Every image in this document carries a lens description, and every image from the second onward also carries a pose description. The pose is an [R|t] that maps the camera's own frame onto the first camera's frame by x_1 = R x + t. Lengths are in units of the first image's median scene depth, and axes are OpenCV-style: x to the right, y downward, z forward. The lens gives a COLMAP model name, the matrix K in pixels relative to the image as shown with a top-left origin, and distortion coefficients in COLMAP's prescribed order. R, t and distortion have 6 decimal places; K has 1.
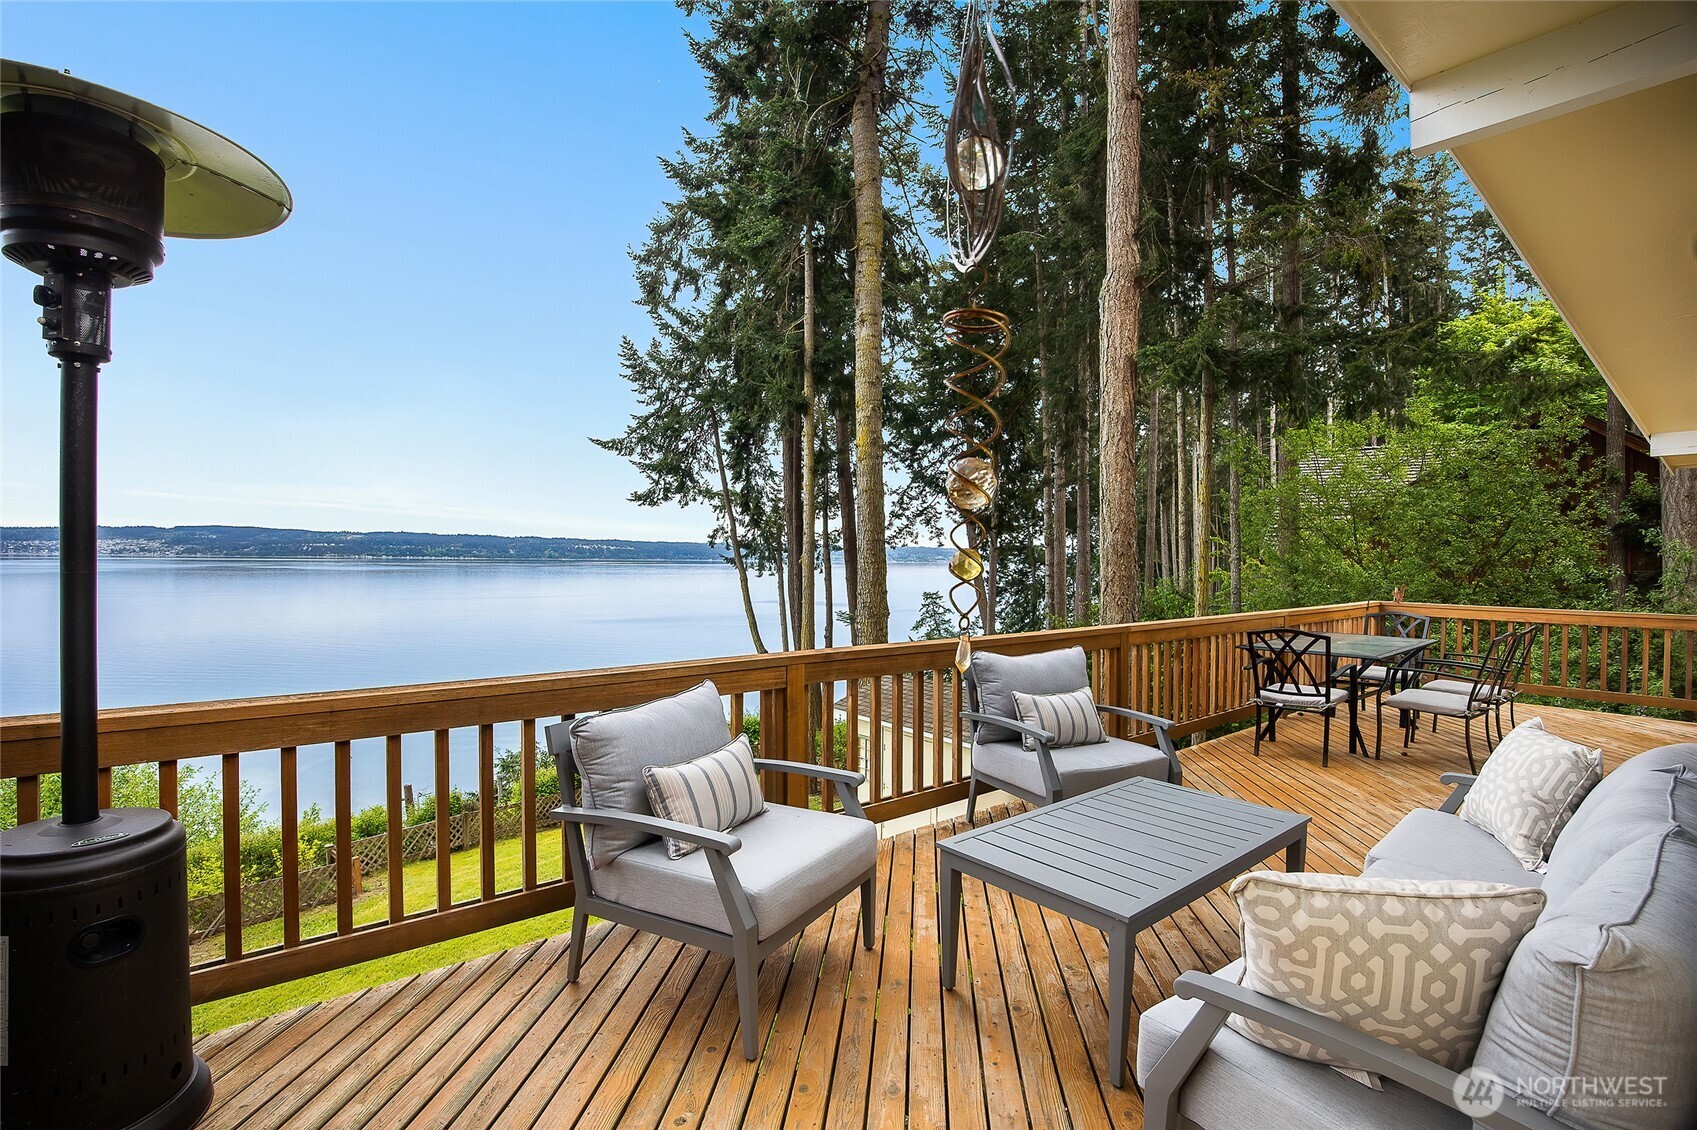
lens RADIAL K [[779.7, 0, 848.5], [0, 779.7, 565.0], [0, 0, 1]] dist [-0.067390, 0.018651]
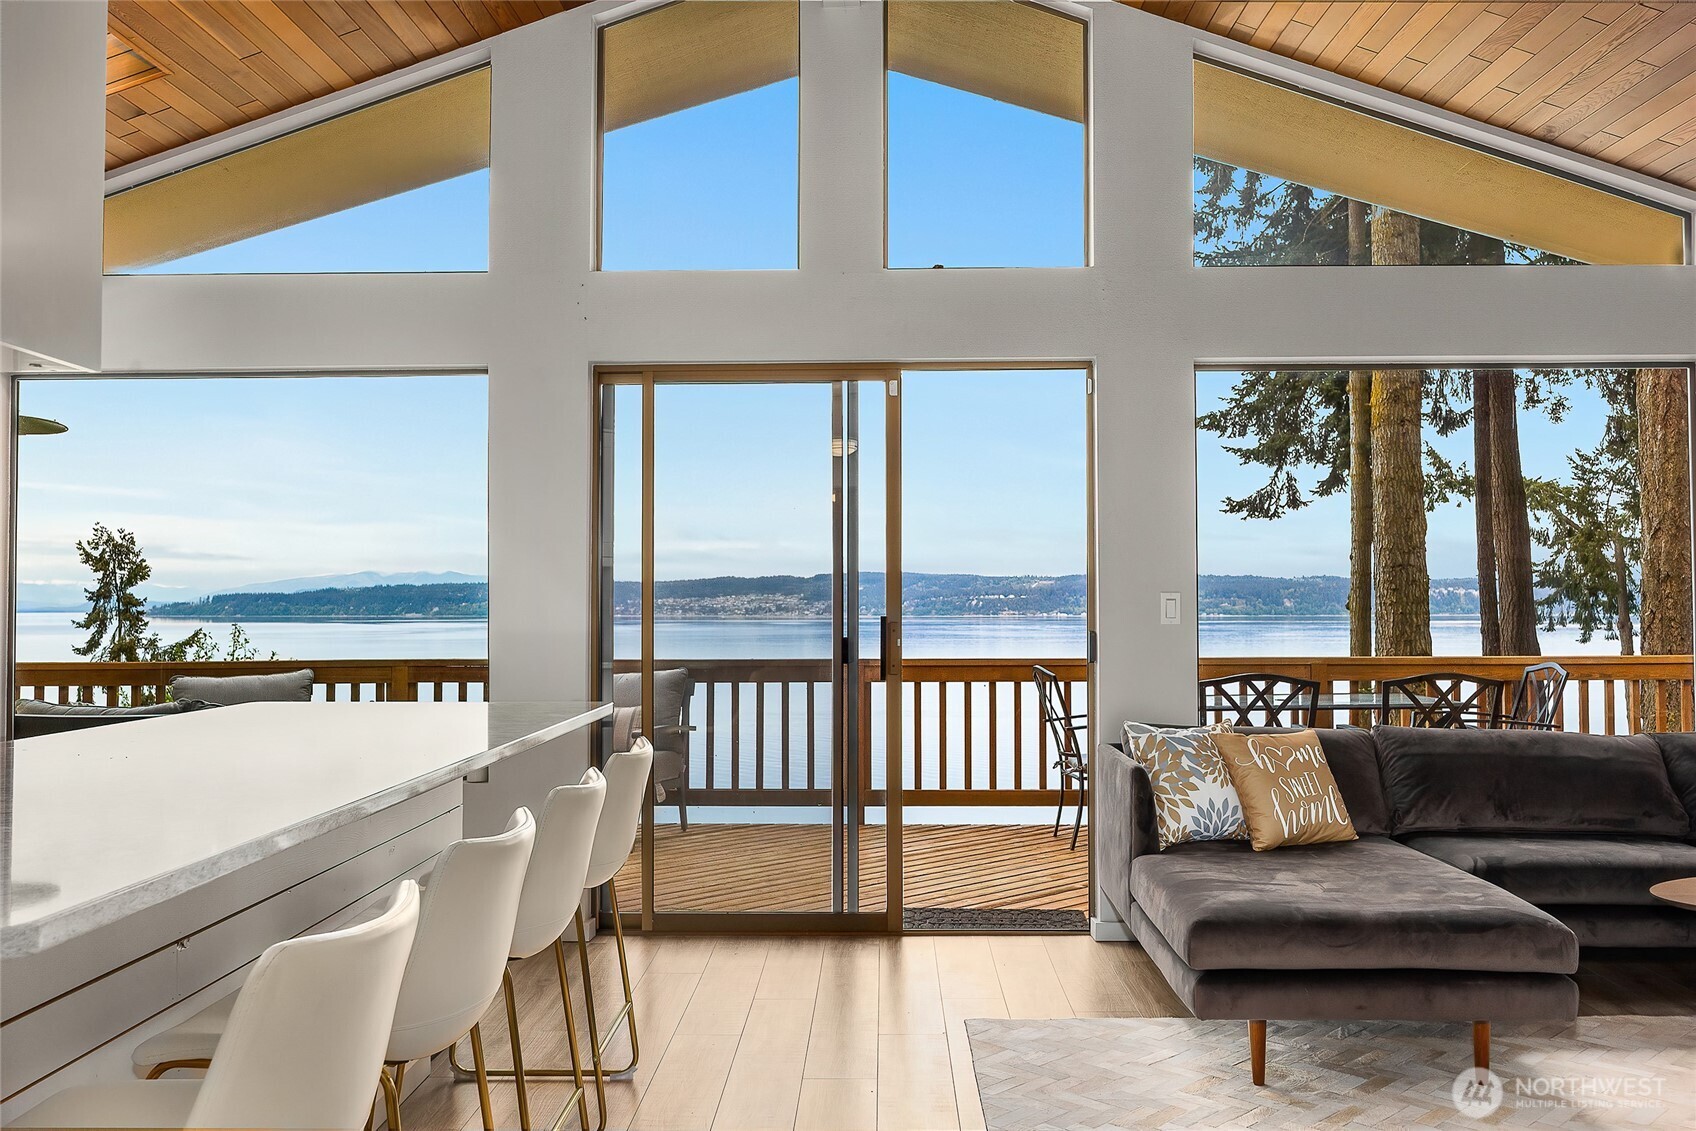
lens RADIAL K [[1438.5, 0, 860.8], [0, 1438.5, 561.1], [0, 0, 1]] dist [0.002255, 0.005036]
pose [[0.760366, -0.034909, -0.648556, 0.202053], [0.005298, 0.998855, -0.047552, 0.006470], [0.649473, 0.032721, 0.759680, -0.034761]]
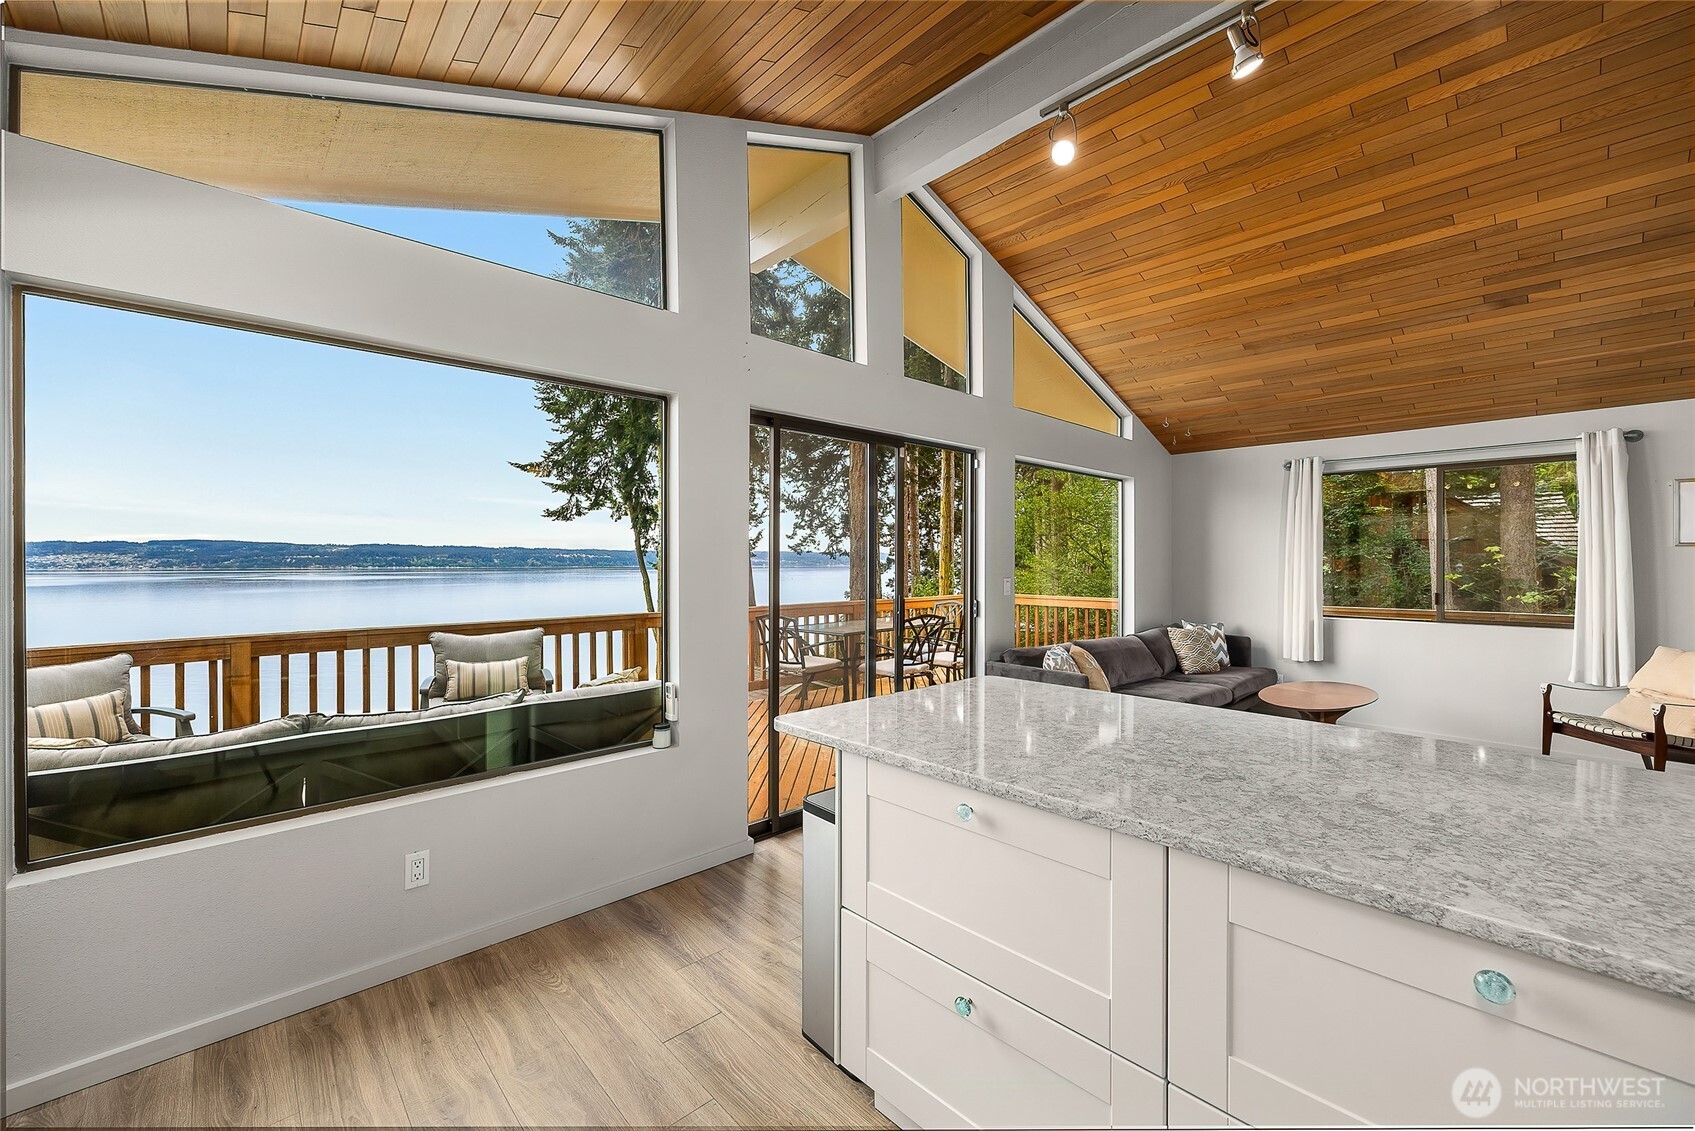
lens RADIAL K [[677.3, 0, 850.3], [0, 677.3, 570.0], [0, 0, 1]] dist [-0.000153, -0.000125]
pose [[0.997642, -0.014529, 0.067072, 0.091320], [0.014363, 0.999892, 0.002958, 0.000294], [-0.067108, -0.001987, 0.997744, -0.031256]]
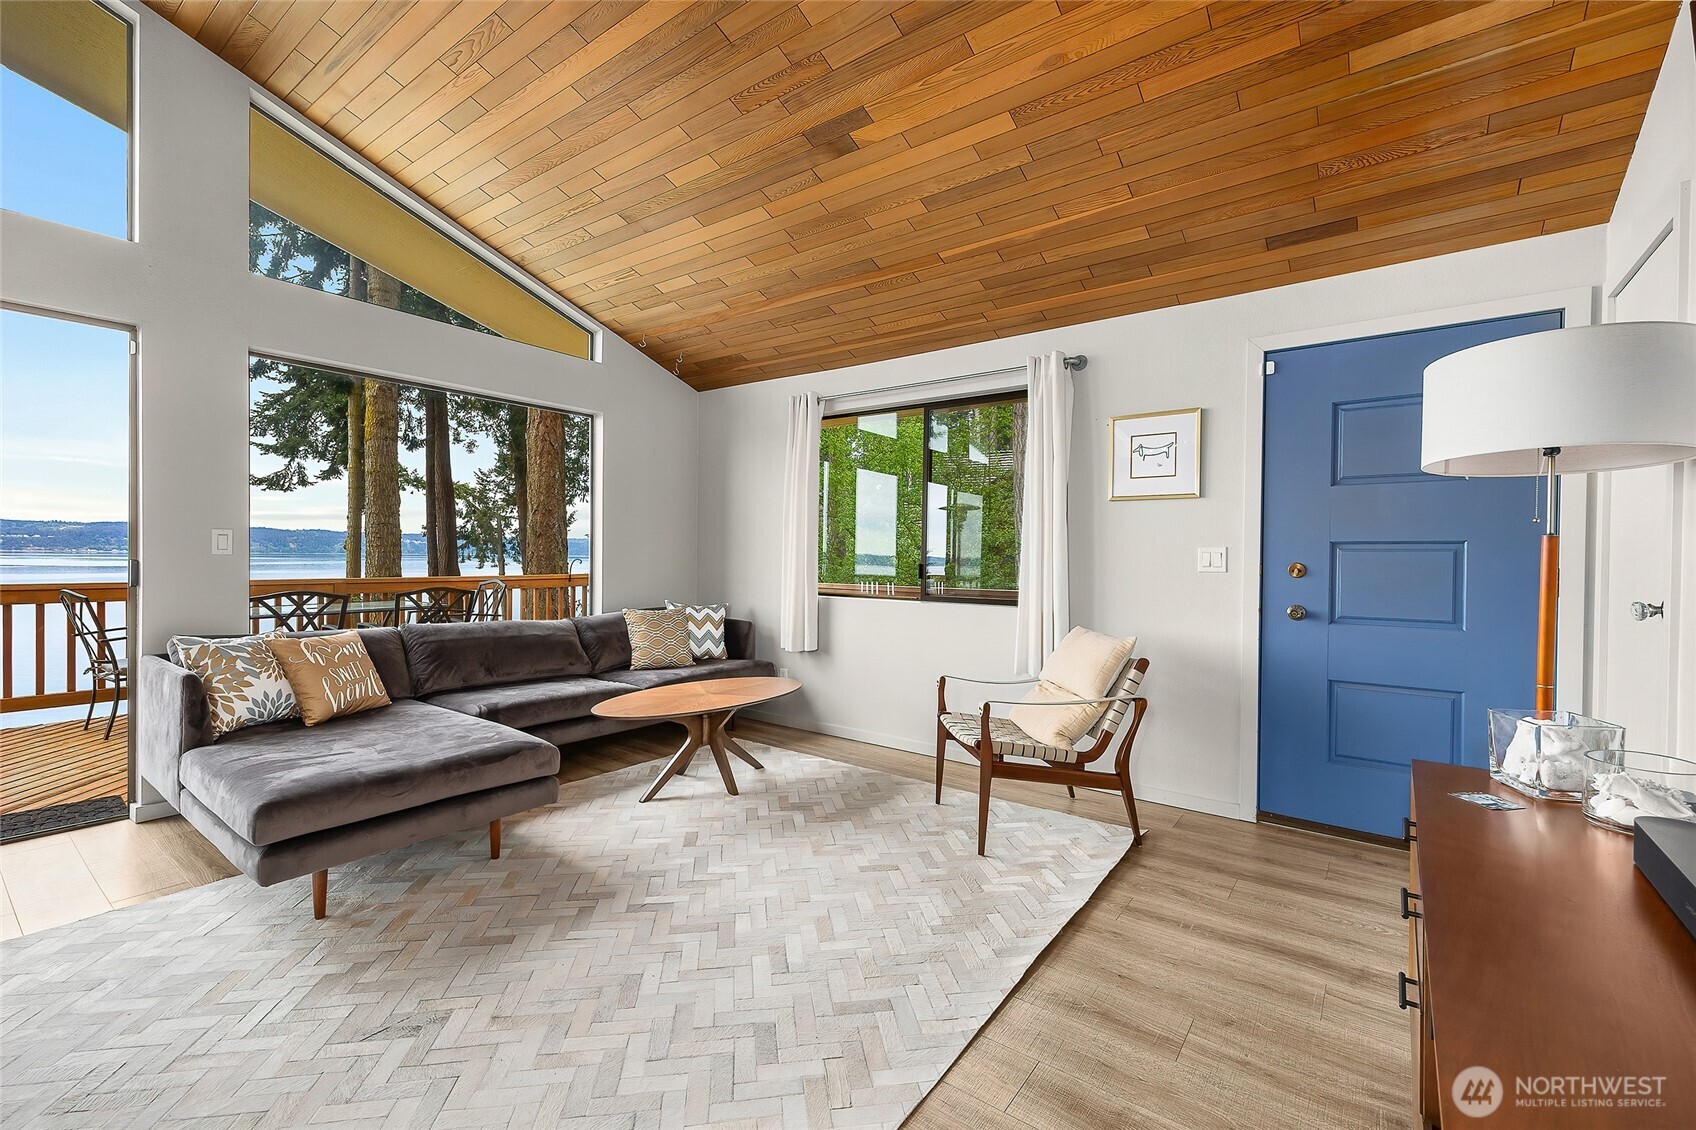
lens RADIAL K [[721.3, 0, 850.6], [0, 721.3, 566.0], [0, 0, 1]] dist [0.014278, -0.004208]
pose [[0.972028, -0.002805, 0.234847, 0.186900], [0.000871, 0.999965, 0.008340, 0.006847], [-0.234862, -0.007902, 0.971997, -0.011748]]
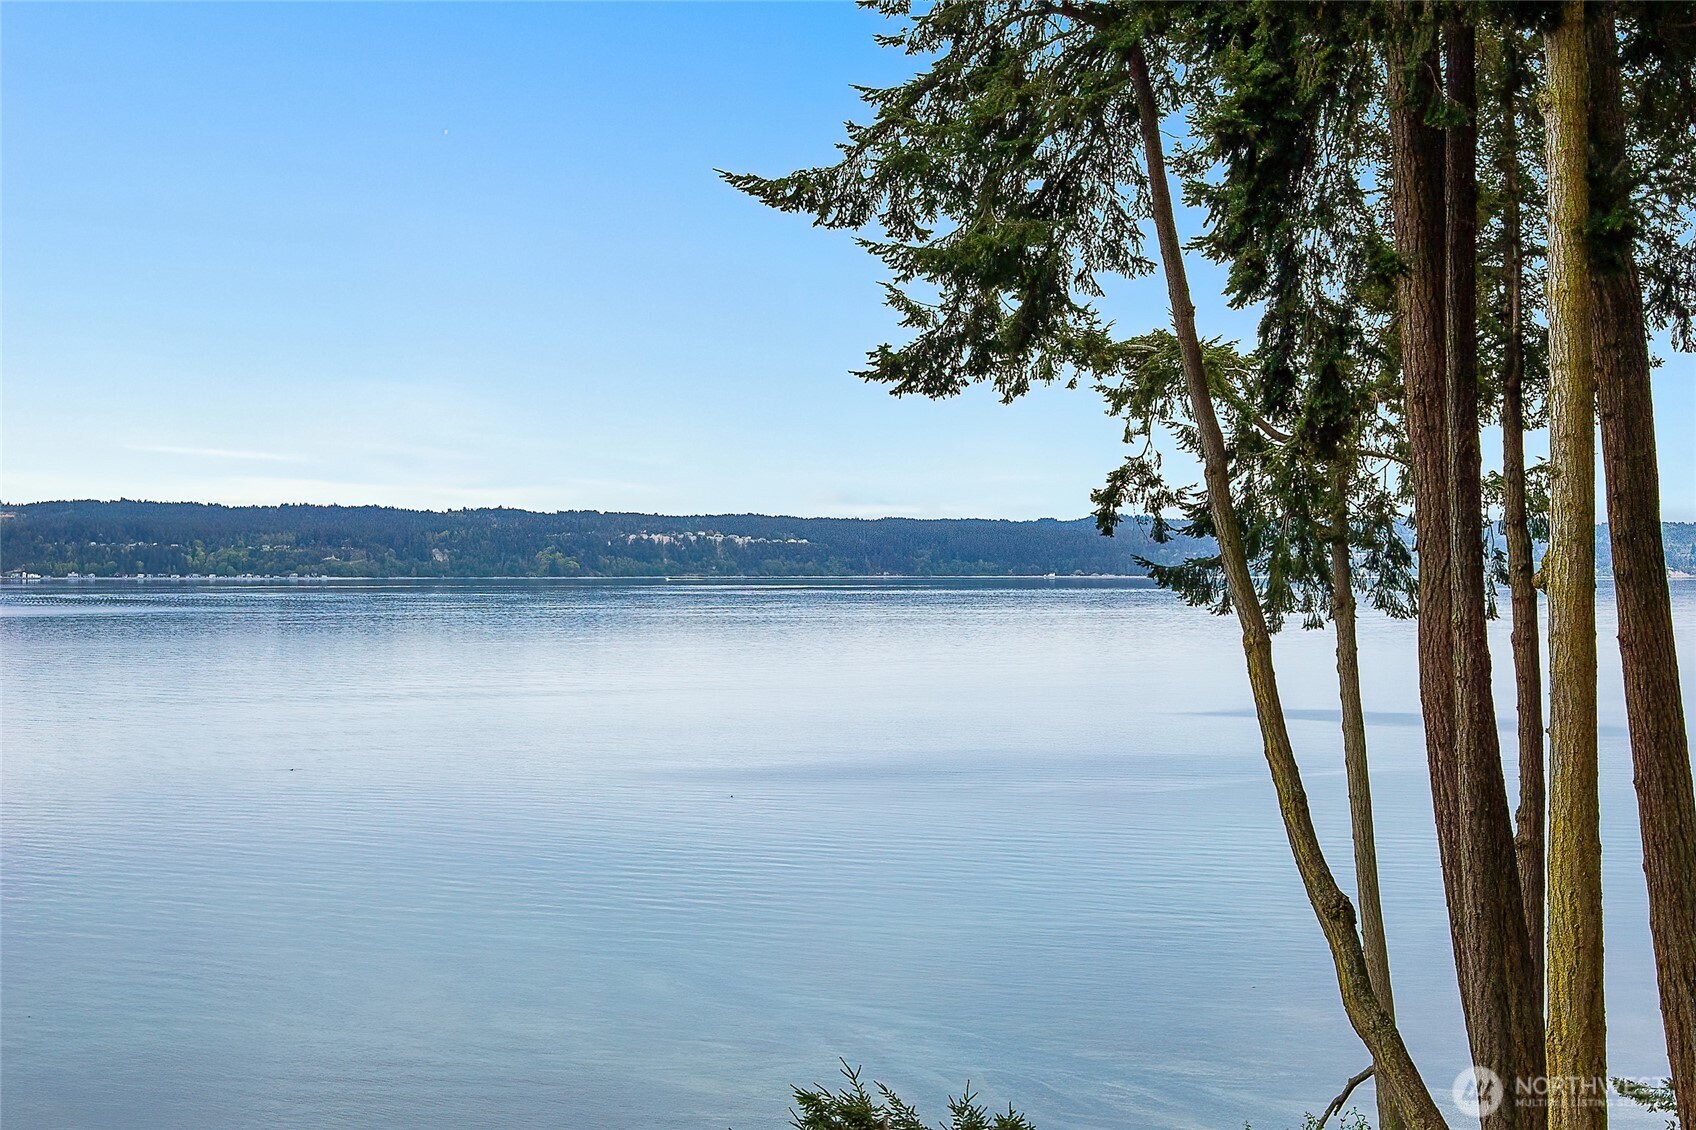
lens RADIAL K [[2568.7, 0, 848.0], [0, 2568.7, 565.0], [0, 0, 1]] dist [-0.022744, 0.063751]
pose [[0.967914, -0.011458, -0.251021, -0.038534], [0.008941, 0.999898, -0.011164, -0.001002], [0.251124, 0.008561, 0.967917, 0.050190]]
